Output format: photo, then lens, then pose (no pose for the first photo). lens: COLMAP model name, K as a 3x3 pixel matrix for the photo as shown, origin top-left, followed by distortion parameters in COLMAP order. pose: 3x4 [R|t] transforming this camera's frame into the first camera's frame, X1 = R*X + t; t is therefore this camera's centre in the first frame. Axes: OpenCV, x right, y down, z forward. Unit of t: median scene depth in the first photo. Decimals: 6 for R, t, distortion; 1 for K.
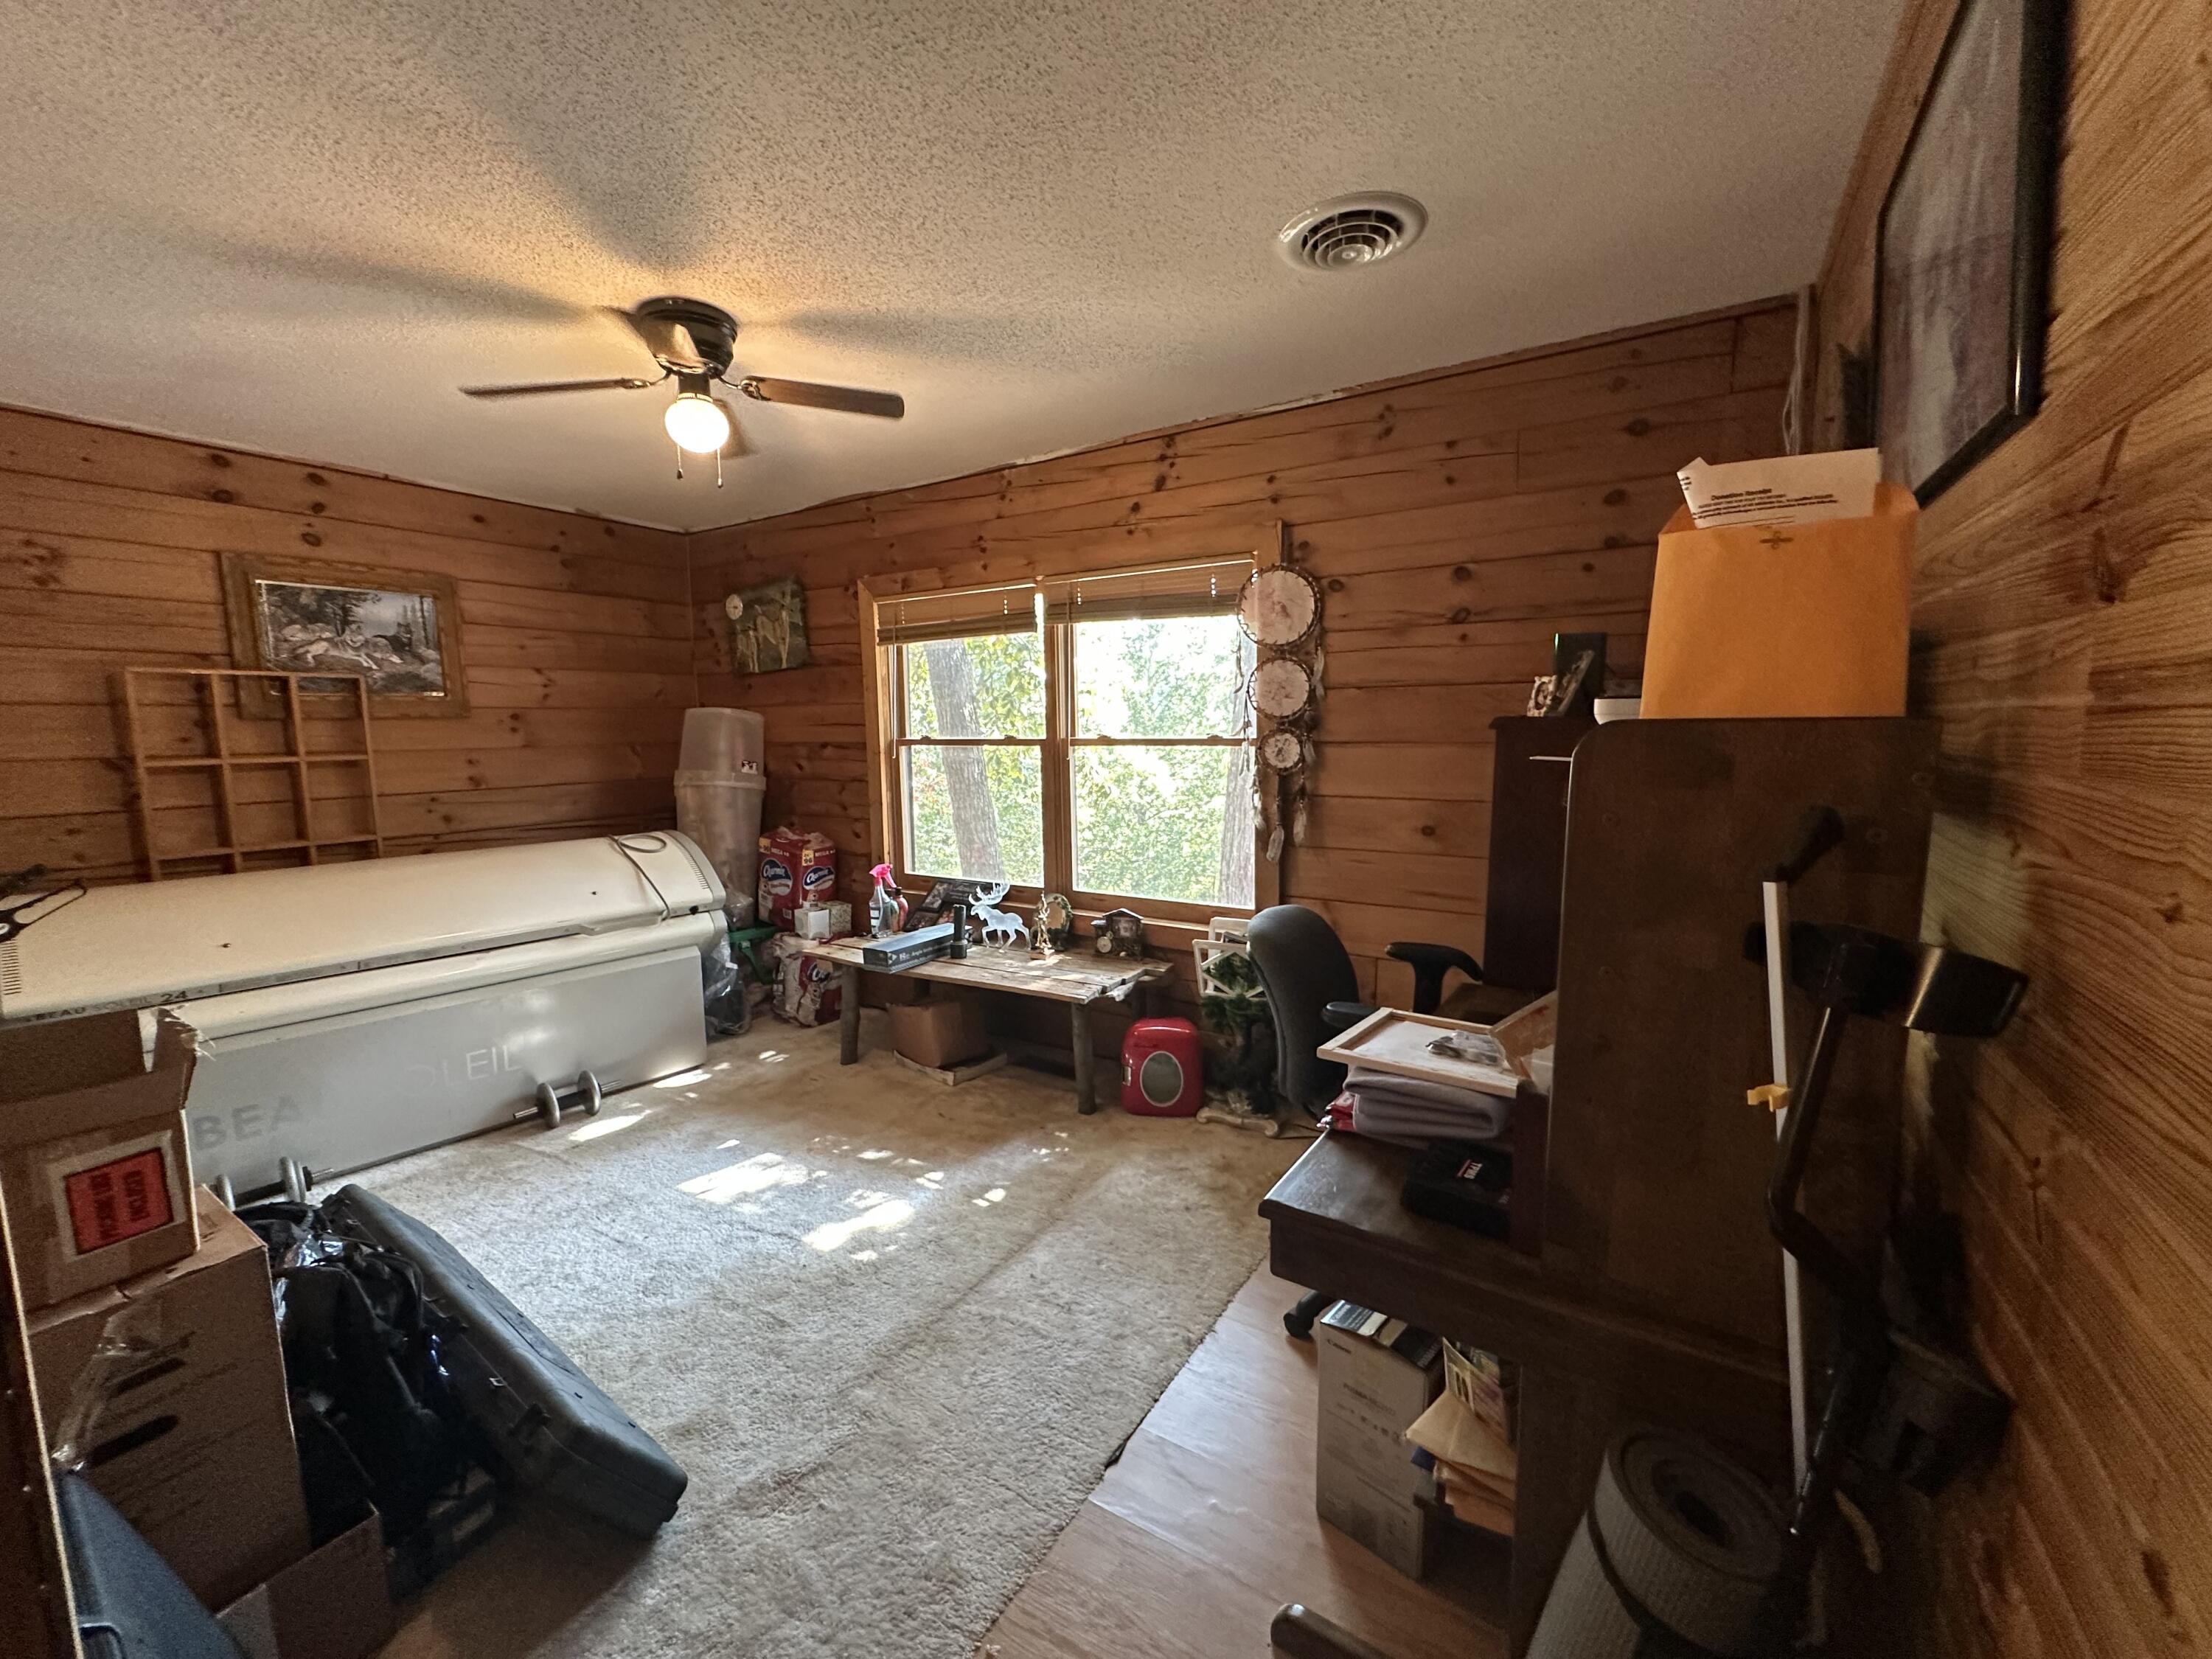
lens RADIAL K [[886.1, 0, 1104.7], [0, 886.1, 824.6], [0, 0, 1]] dist [-0.000844, 0.000110]
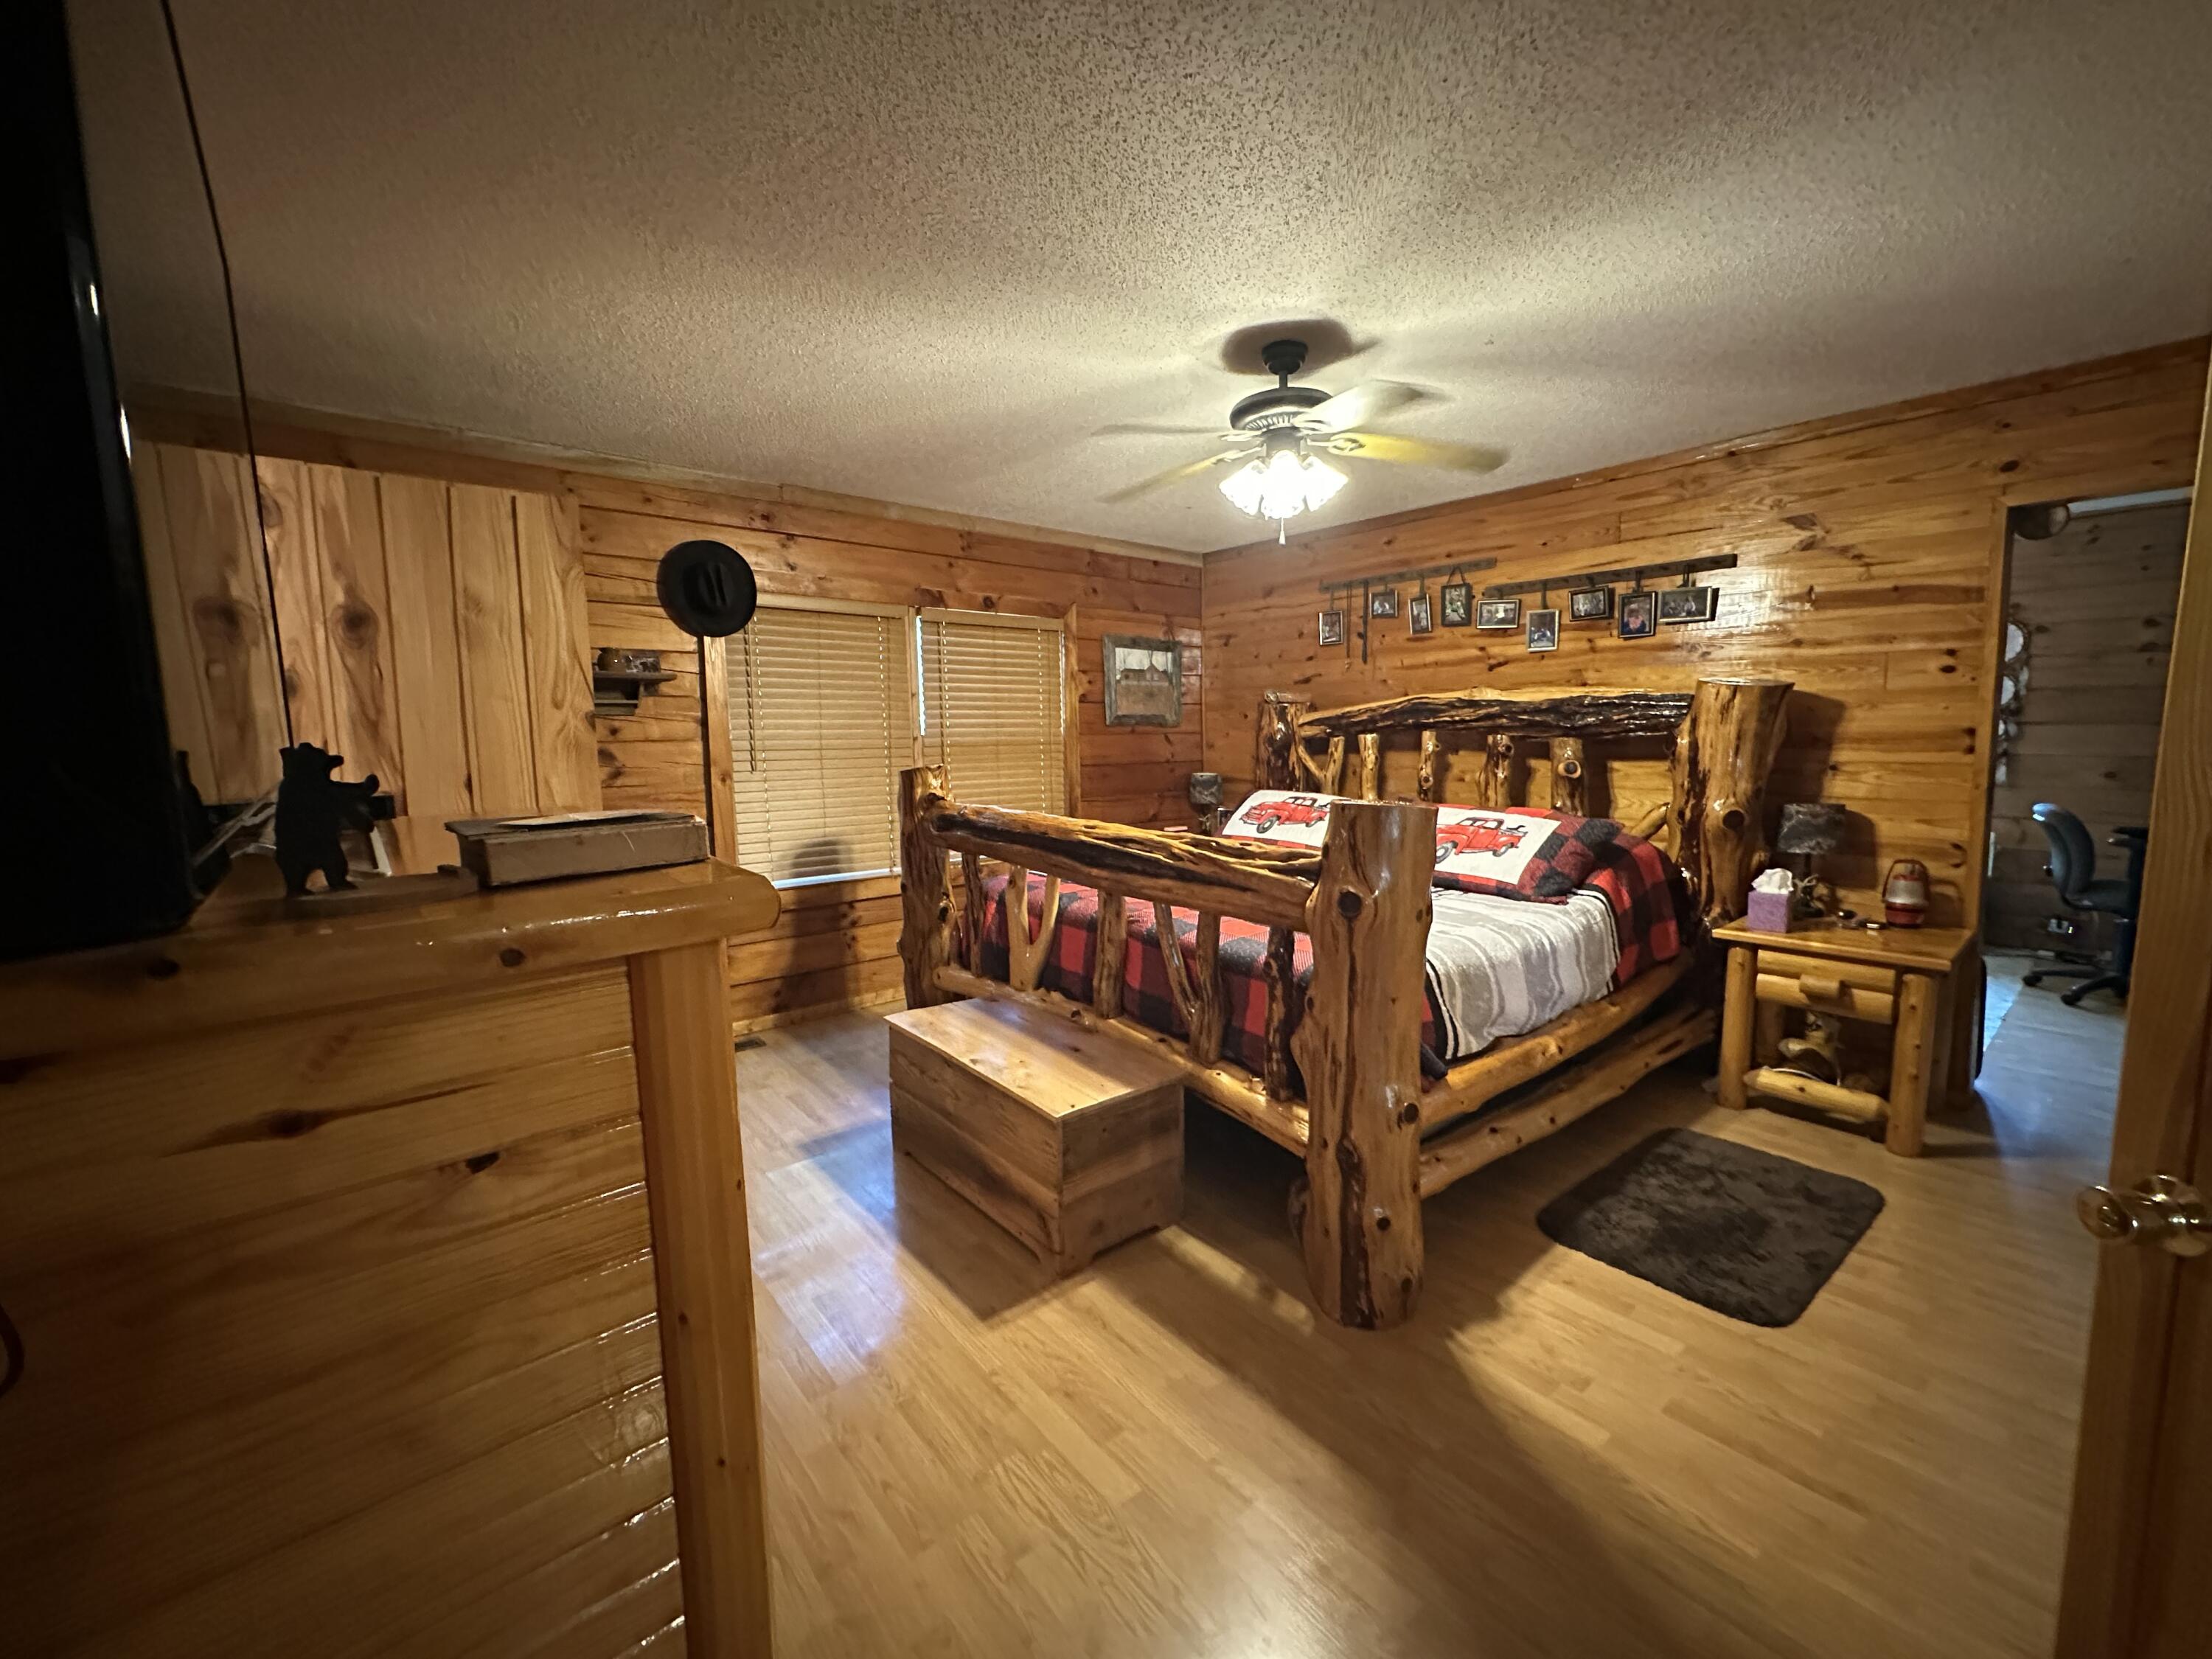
lens RADIAL K [[886.1, 0, 1113.5], [0, 886.1, 825.6], [0, 0, 1]] dist [-0.000844, 0.000110]
pose [[0.955762, 0.038328, -0.291632, -0.907504], [-0.037424, 0.999262, 0.008679, 0.151631], [0.291750, 0.002619, 0.956491, -1.105495]]
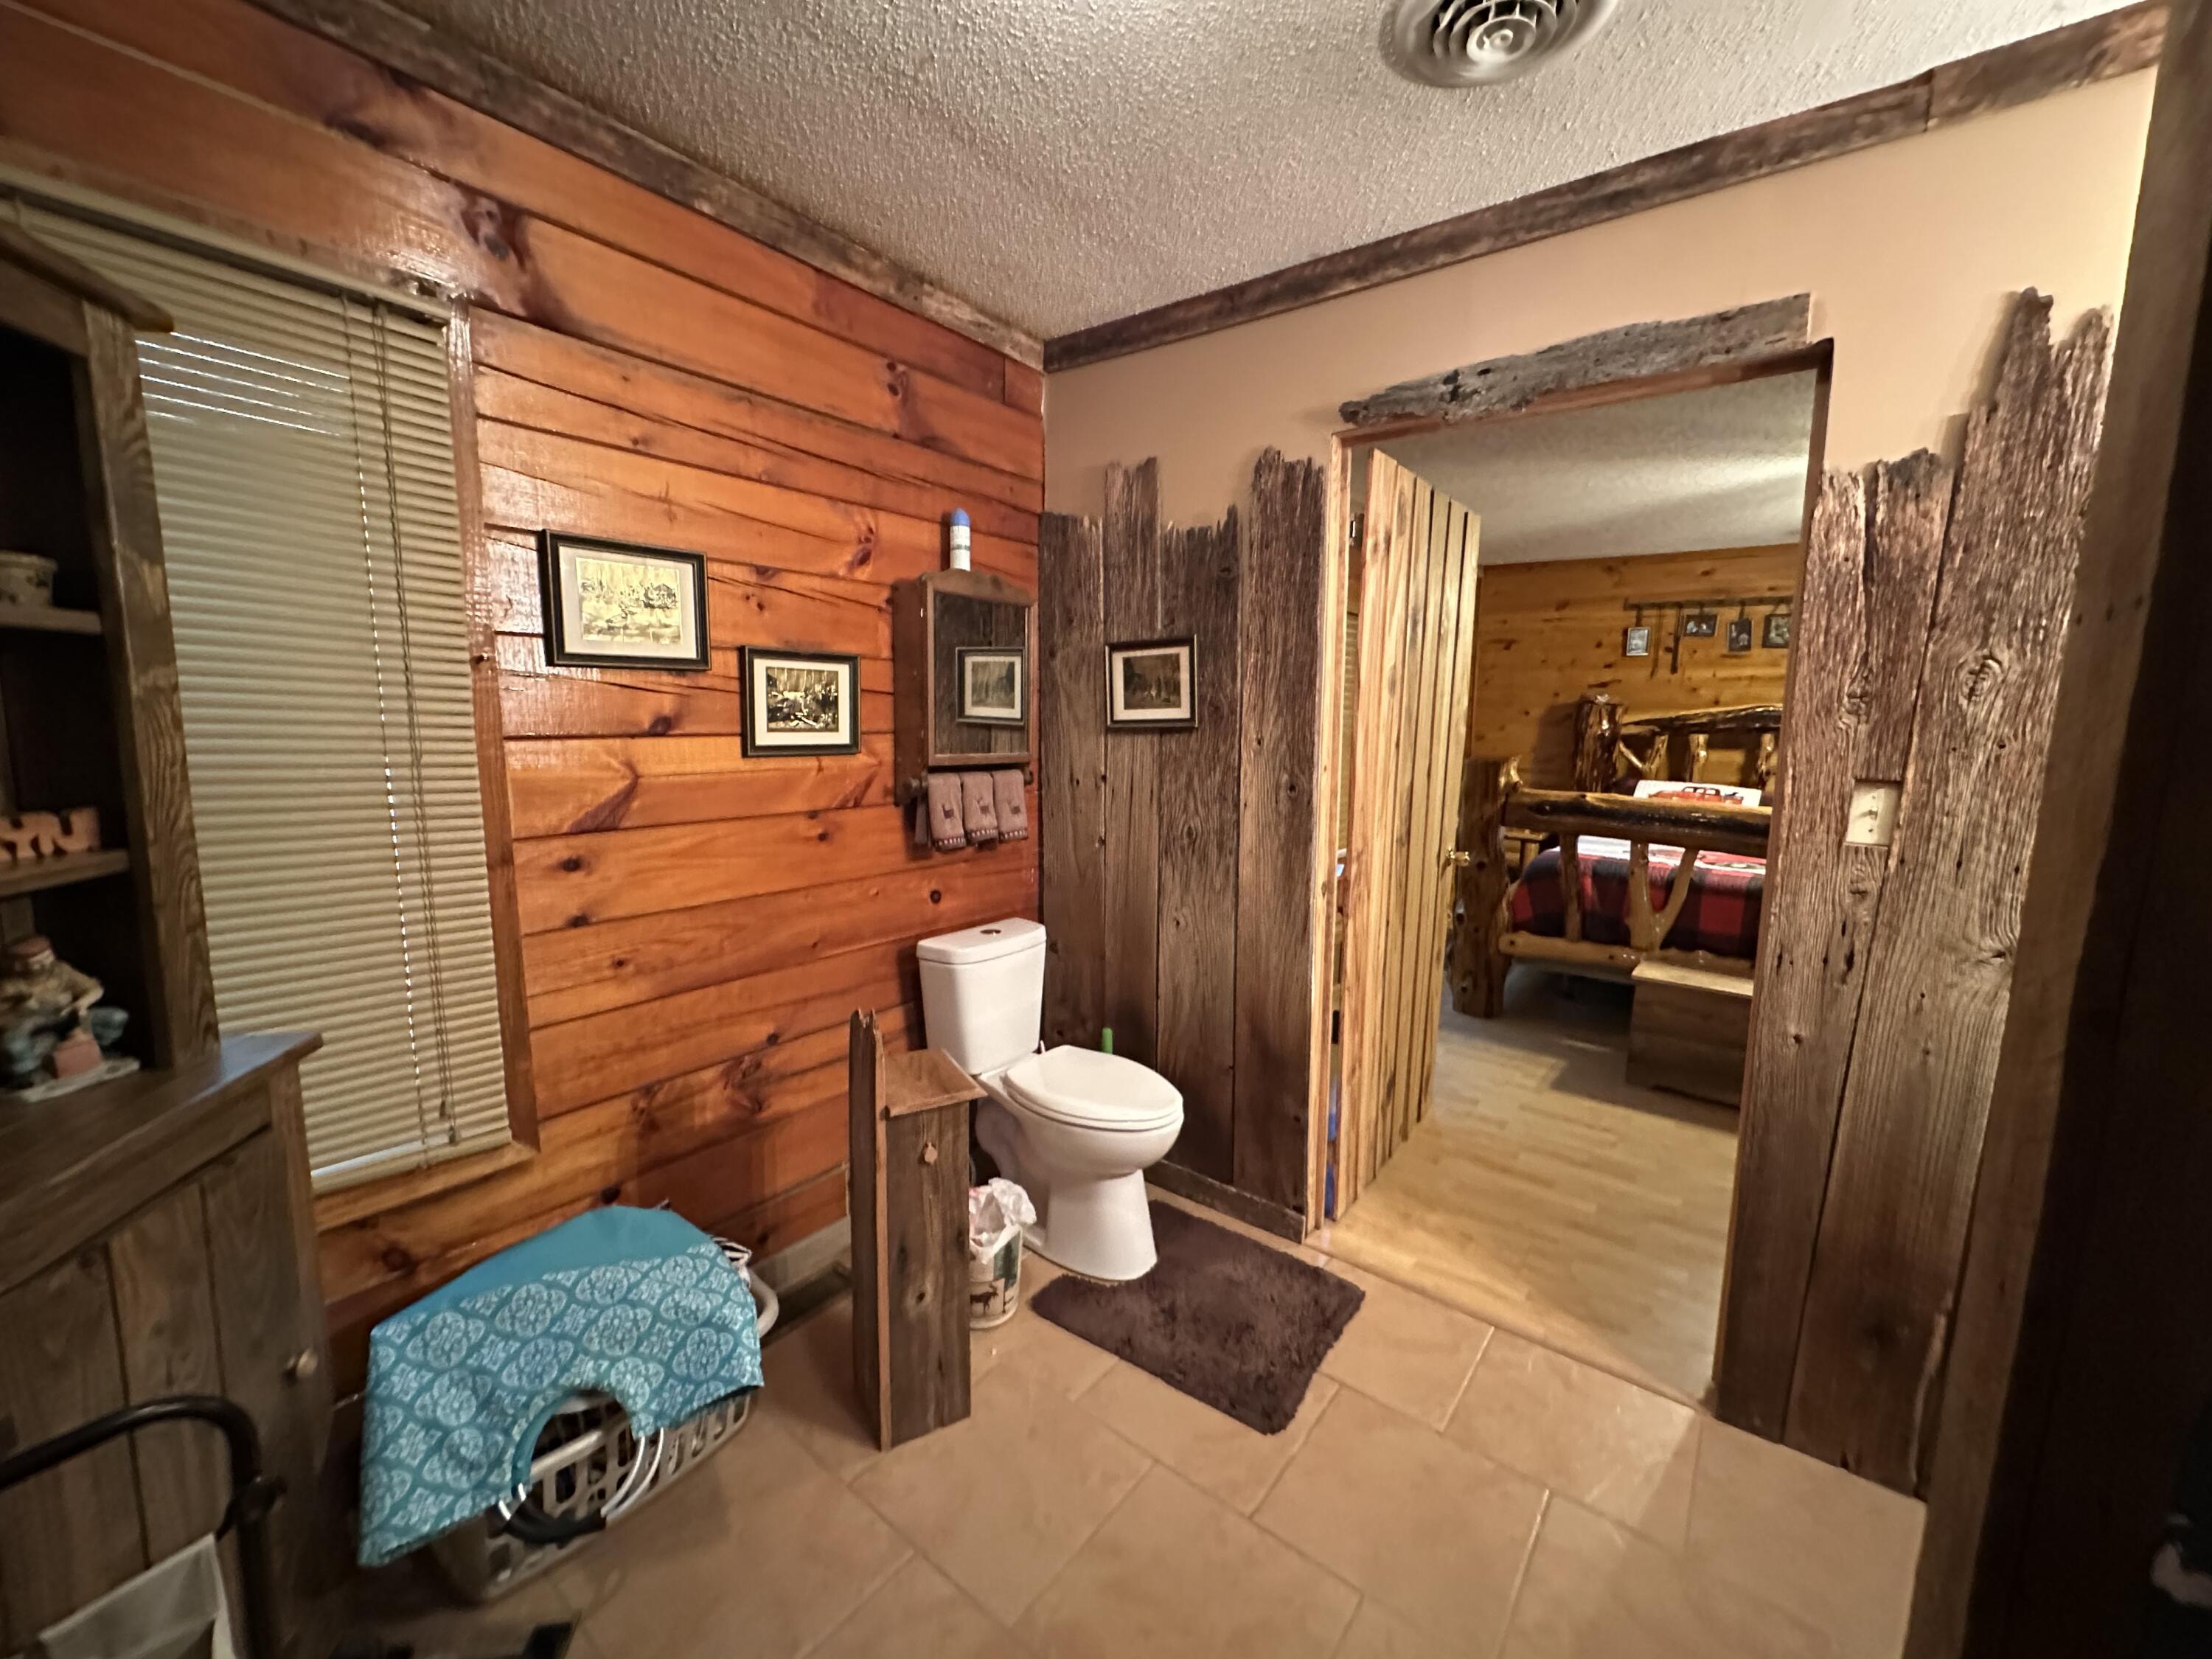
lens RADIAL K [[886.1, 0, 1111.5], [0, 886.1, 826.8], [0, 0, 1]] dist [-0.000844, 0.000110]
pose [[0.997491, 0.044338, -0.055184, -2.781703], [-0.043236, 0.998844, 0.021014, 0.222281], [0.056052, -0.018575, 0.998255, -1.601502]]
